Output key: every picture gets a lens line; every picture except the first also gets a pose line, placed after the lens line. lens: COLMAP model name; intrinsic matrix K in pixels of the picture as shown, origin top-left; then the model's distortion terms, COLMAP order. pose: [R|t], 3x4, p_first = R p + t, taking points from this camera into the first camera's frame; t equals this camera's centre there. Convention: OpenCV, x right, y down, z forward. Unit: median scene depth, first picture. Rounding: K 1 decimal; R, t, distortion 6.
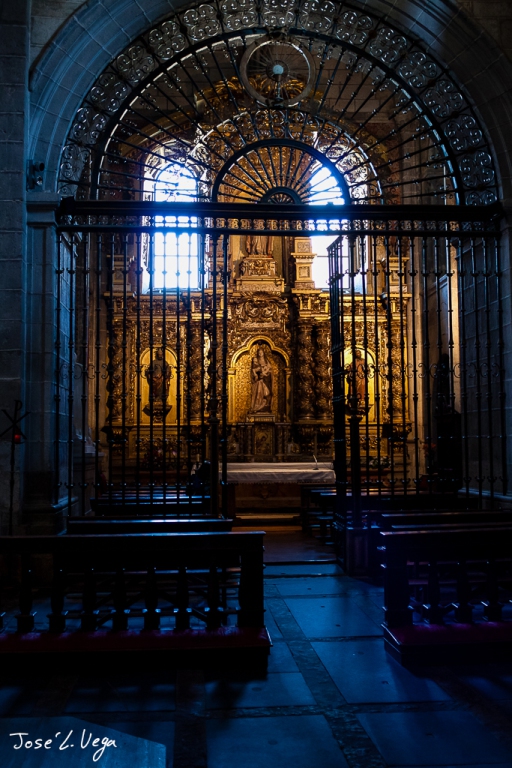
lens RADIAL K [[887.2, 0, 256.0], [0, 887.2, 384.0], [0, 0, 1]] dist [-0.115769, 0.191107]
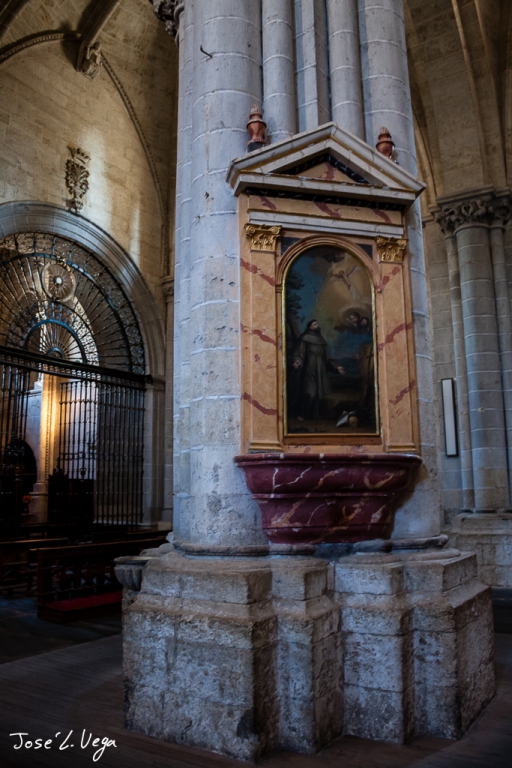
lens RADIAL K [[641.3, 0, 256.0], [0, 641.3, 384.0], [0, 0, 1]] dist [-0.160374, 0.138286]
pose [[0.617930, 0.134857, 0.774581, -0.686301], [-0.041387, 0.989394, -0.139239, 0.006325], [-0.785143, 0.053982, 0.616957, -0.081404]]
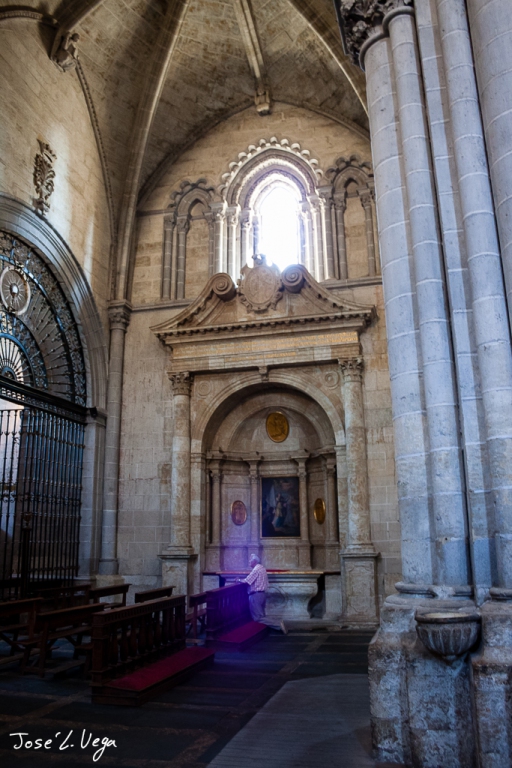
lens RADIAL K [[641.3, 0, 256.0], [0, 641.3, 384.0], [0, 0, 1]] dist [-0.160374, 0.138286]
pose [[0.330416, 0.230877, 0.915162, -0.788096], [-0.044001, 0.972334, -0.229414, 0.026389], [-0.942809, 0.035534, 0.331433, 0.262570]]
